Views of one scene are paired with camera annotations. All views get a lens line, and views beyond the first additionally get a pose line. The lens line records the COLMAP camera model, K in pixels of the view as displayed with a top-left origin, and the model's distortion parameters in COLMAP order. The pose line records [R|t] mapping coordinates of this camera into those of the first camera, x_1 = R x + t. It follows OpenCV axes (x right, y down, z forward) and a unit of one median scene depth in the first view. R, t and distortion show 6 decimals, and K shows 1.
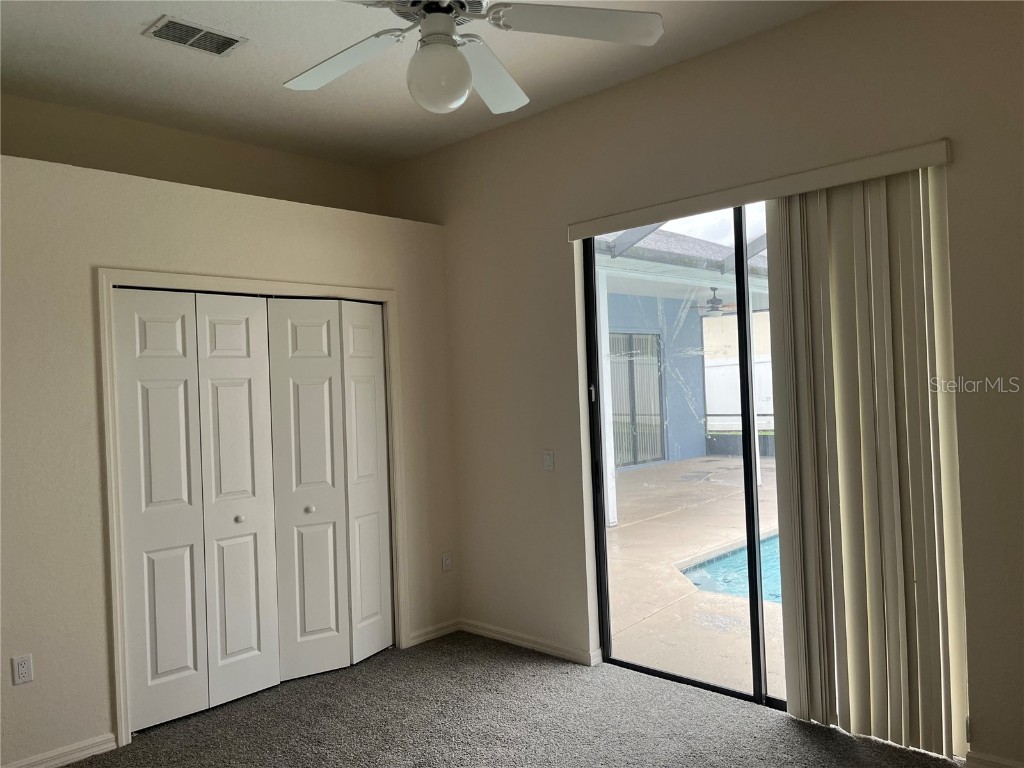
lens RADIAL K [[775.3, 0, 514.0], [0, 775.3, 384.5], [0, 0, 1]] dist [0.038534, -0.040985]
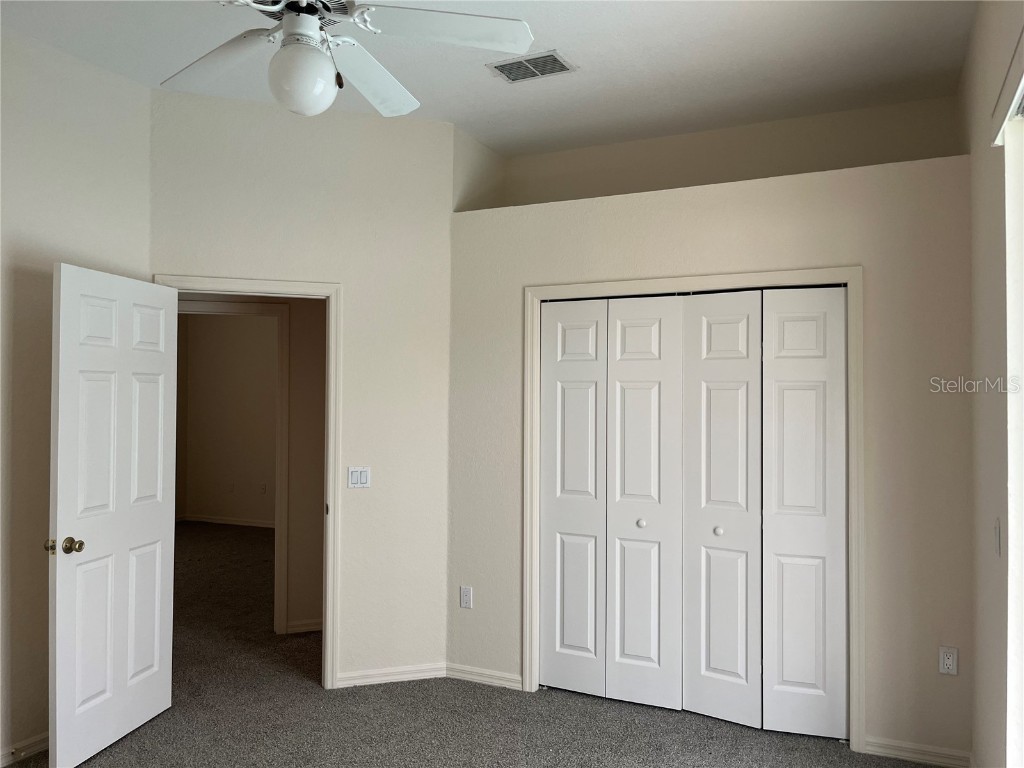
lens RADIAL K [[775.3, 0, 514.9], [0, 775.3, 387.6], [0, 0, 1]] dist [0.038534, -0.040985]
pose [[0.321826, 0.025344, -0.946460, 0.522569], [-0.015249, 0.999651, 0.021583, -0.018324], [0.946676, 0.007486, 0.322100, 0.528345]]
